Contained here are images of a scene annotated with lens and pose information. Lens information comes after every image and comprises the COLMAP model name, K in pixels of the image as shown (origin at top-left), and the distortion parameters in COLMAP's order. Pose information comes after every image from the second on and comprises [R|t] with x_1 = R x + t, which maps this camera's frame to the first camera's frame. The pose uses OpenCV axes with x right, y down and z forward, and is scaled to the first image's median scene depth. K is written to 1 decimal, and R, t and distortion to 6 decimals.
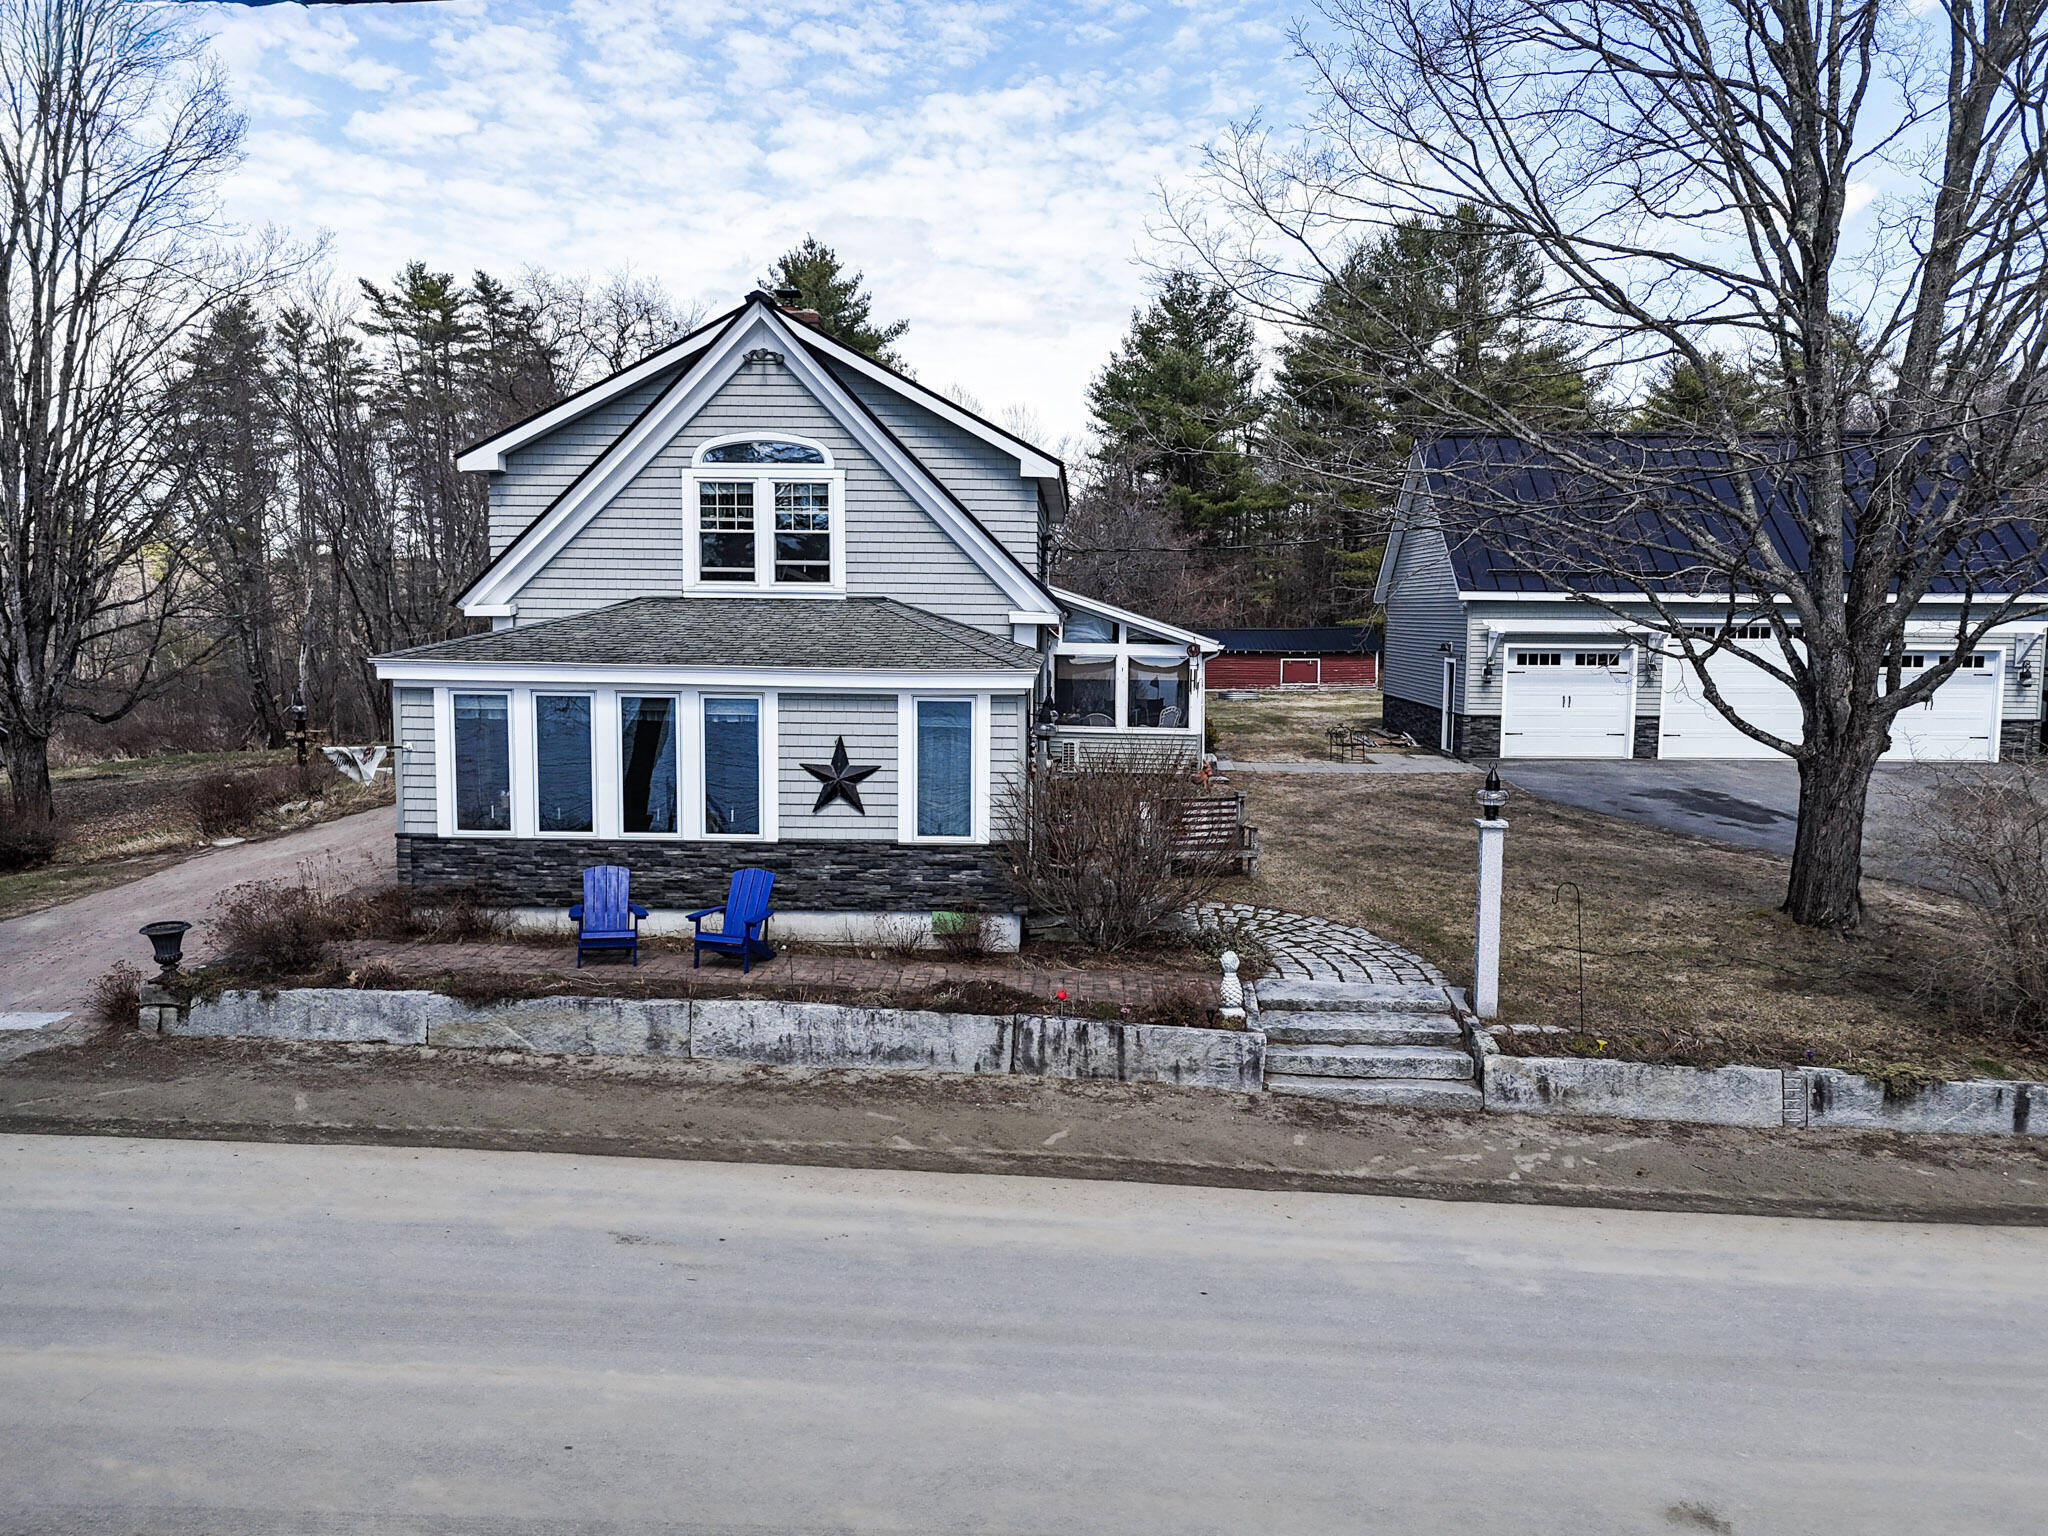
lens RADIAL K [[1500.7, 0, 1034.5], [0, 1500.7, 756.0], [0, 0, 1]] dist [0.073118, -0.065284]
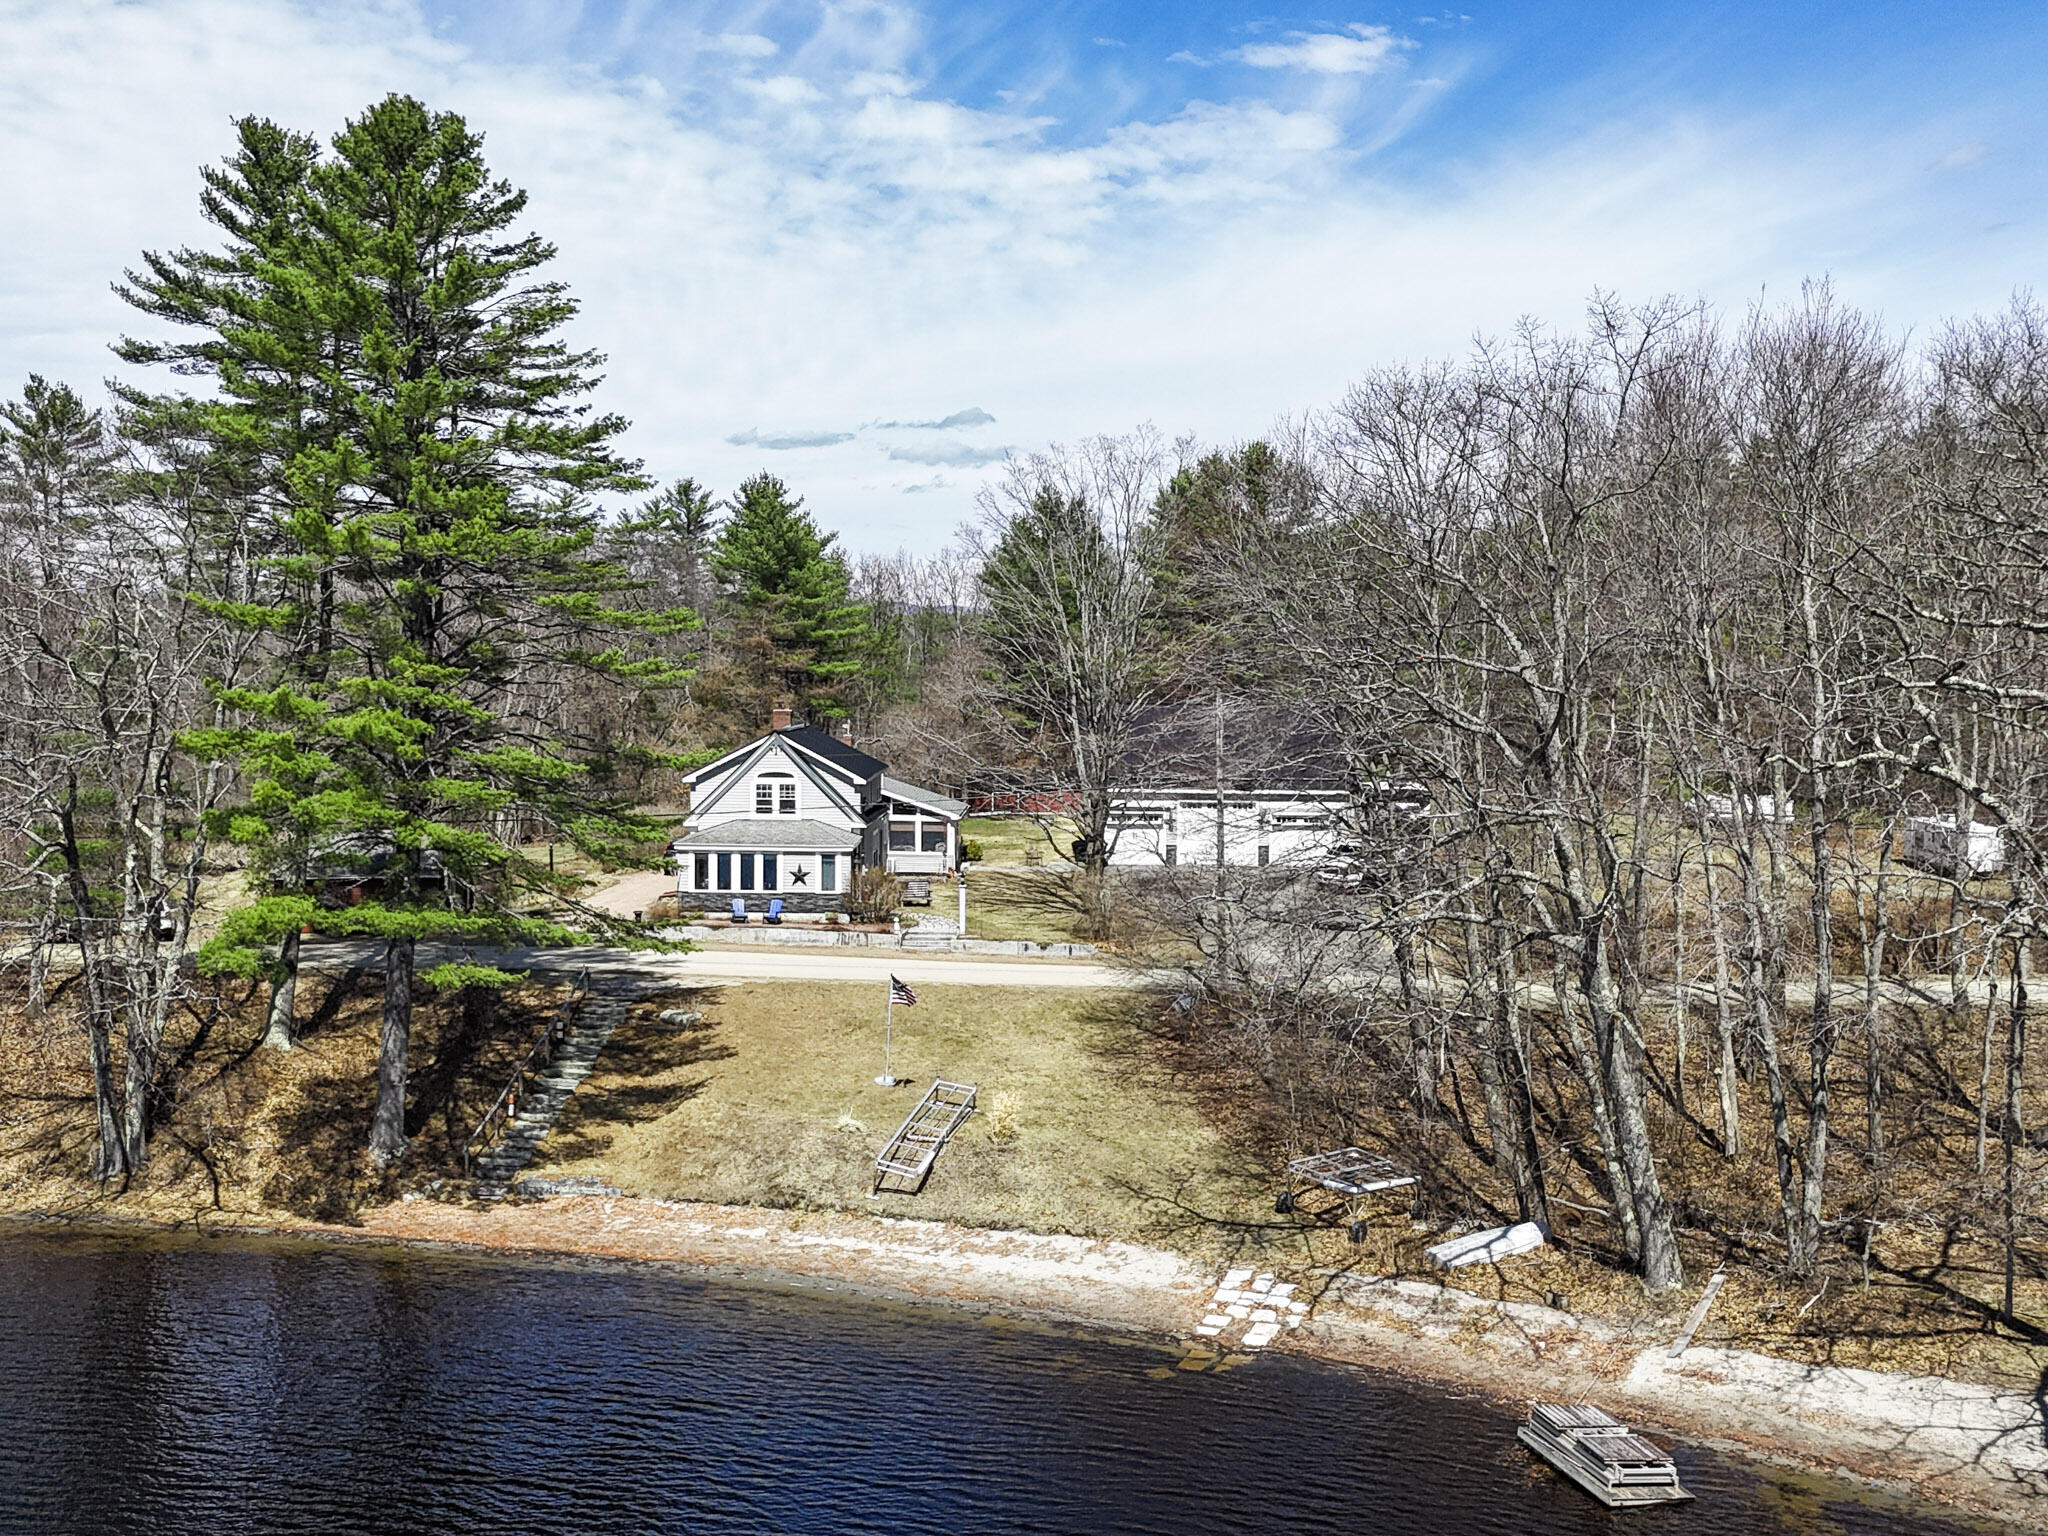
lens RADIAL K [[2180.0, 0, 1037.7], [0, 2180.0, 757.1], [0, 0, 1]] dist [0.140151, -0.347437]
pose [[0.999995, -0.001924, -0.002471, 0.461188], [0.001830, 0.999297, -0.037435, -0.072516], [0.002541, 0.037430, 0.999296, -4.303372]]
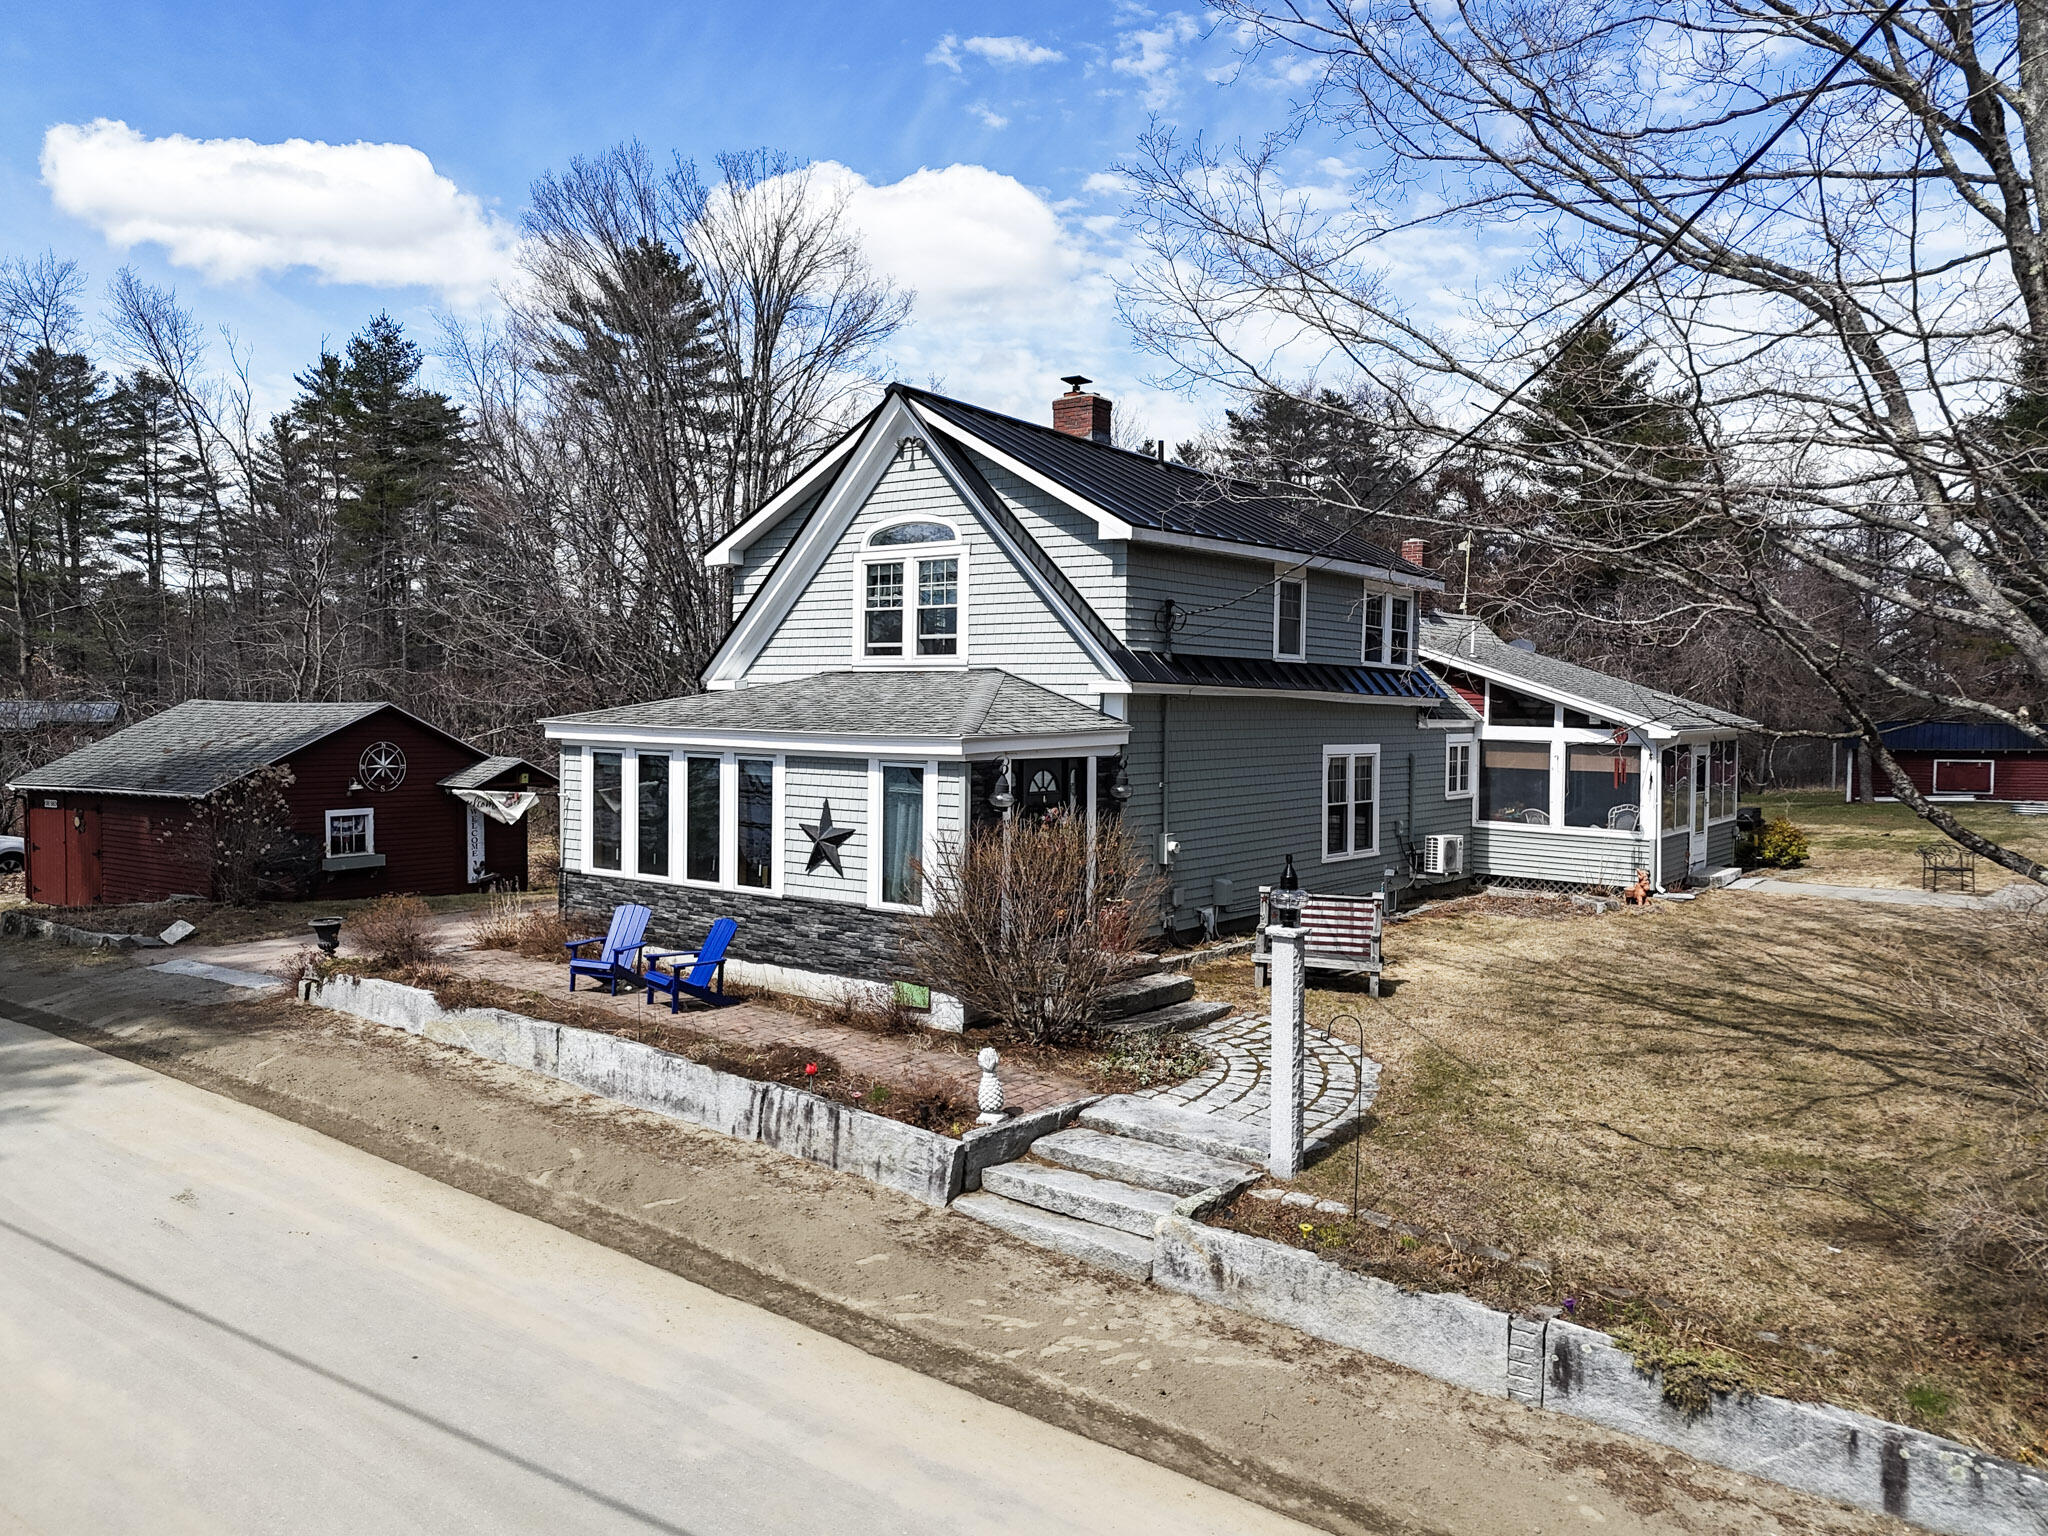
lens RADIAL K [[1500.7, 0, 1034.5], [0, 1500.7, 756.0], [0, 0, 1]] dist [0.073118, -0.065284]
pose [[0.815838, 0.020334, -0.577922, 0.579021], [-0.057968, 0.997223, -0.046745, -0.002643], [0.575367, 0.071637, 0.814752, 0.239659]]
